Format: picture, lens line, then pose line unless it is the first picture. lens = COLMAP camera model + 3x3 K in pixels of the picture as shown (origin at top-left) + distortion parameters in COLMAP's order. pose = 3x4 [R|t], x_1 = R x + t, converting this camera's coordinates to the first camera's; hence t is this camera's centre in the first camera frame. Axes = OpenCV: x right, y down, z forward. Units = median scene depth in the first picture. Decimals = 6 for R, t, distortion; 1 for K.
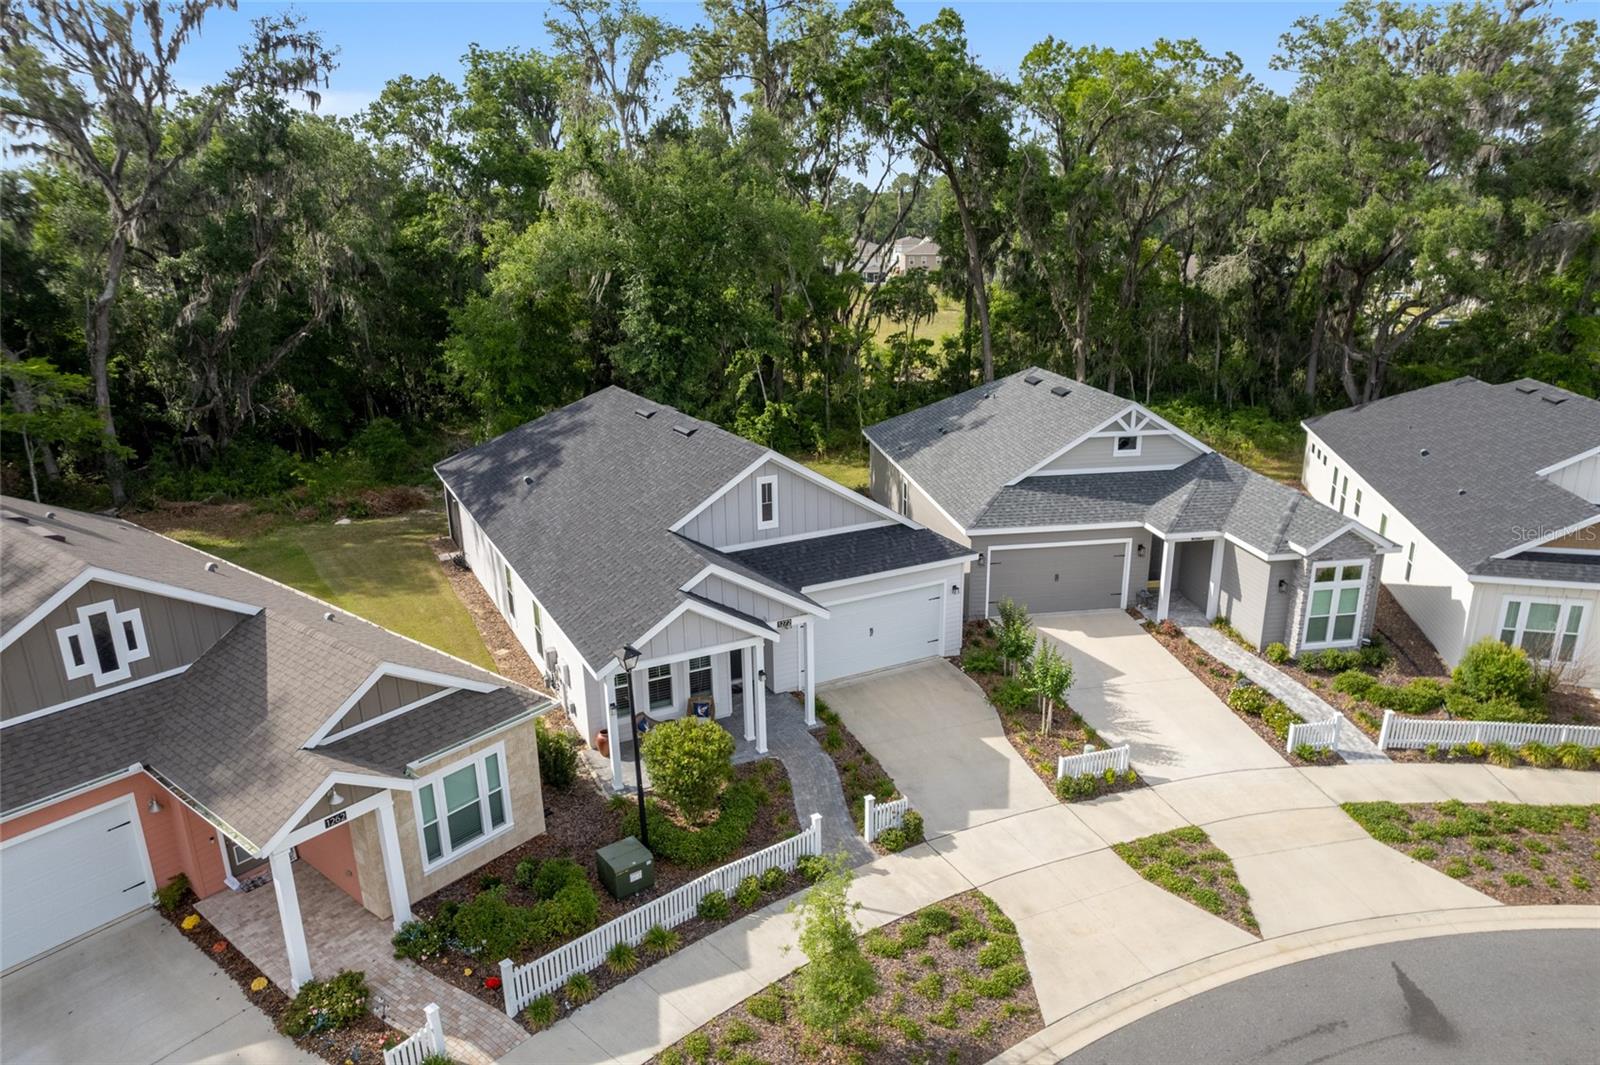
lens RADIAL K [[1031.0, 0, 810.5], [0, 1031.0, 540.3], [0, 0, 1]] dist [-0.058645, 0.033288]
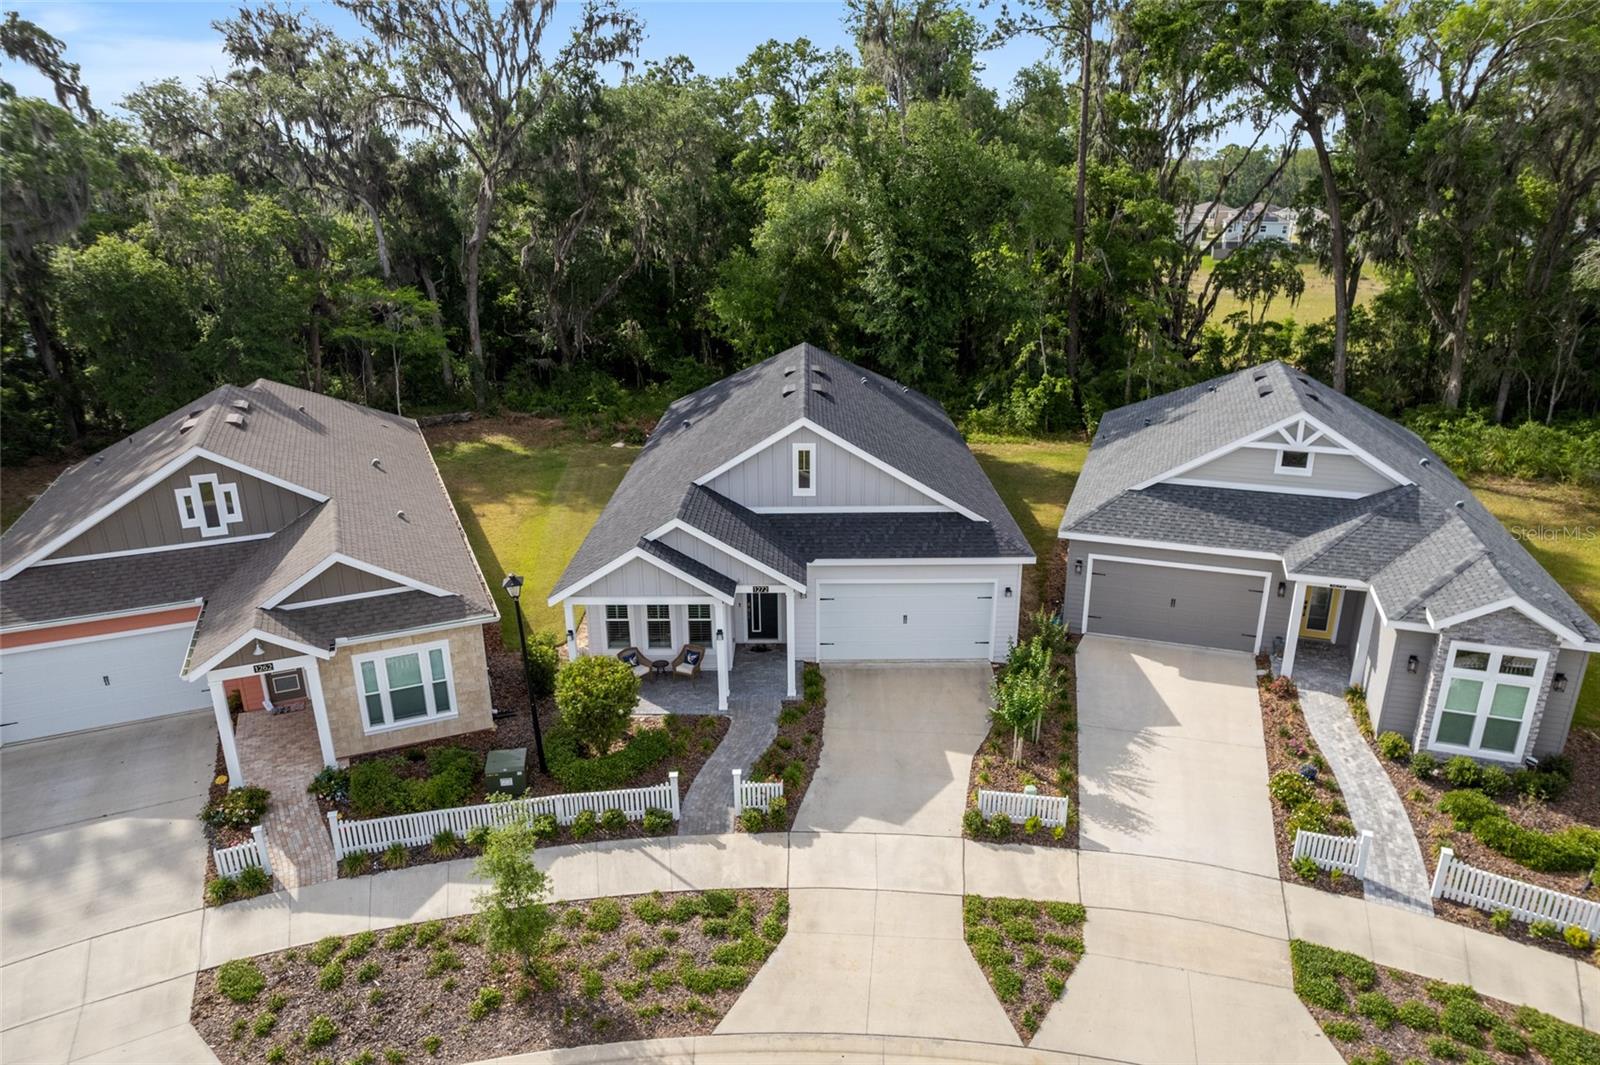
lens RADIAL K [[1031.0, 0, 787.2], [0, 1031.0, 535.1], [0, 0, 1]] dist [-0.058645, 0.033288]
pose [[0.884084, 0.156701, -0.440272, 0.371362], [-0.141147, 0.987644, 0.068093, -0.037812], [0.445502, 0.001943, 0.895279, 0.094881]]
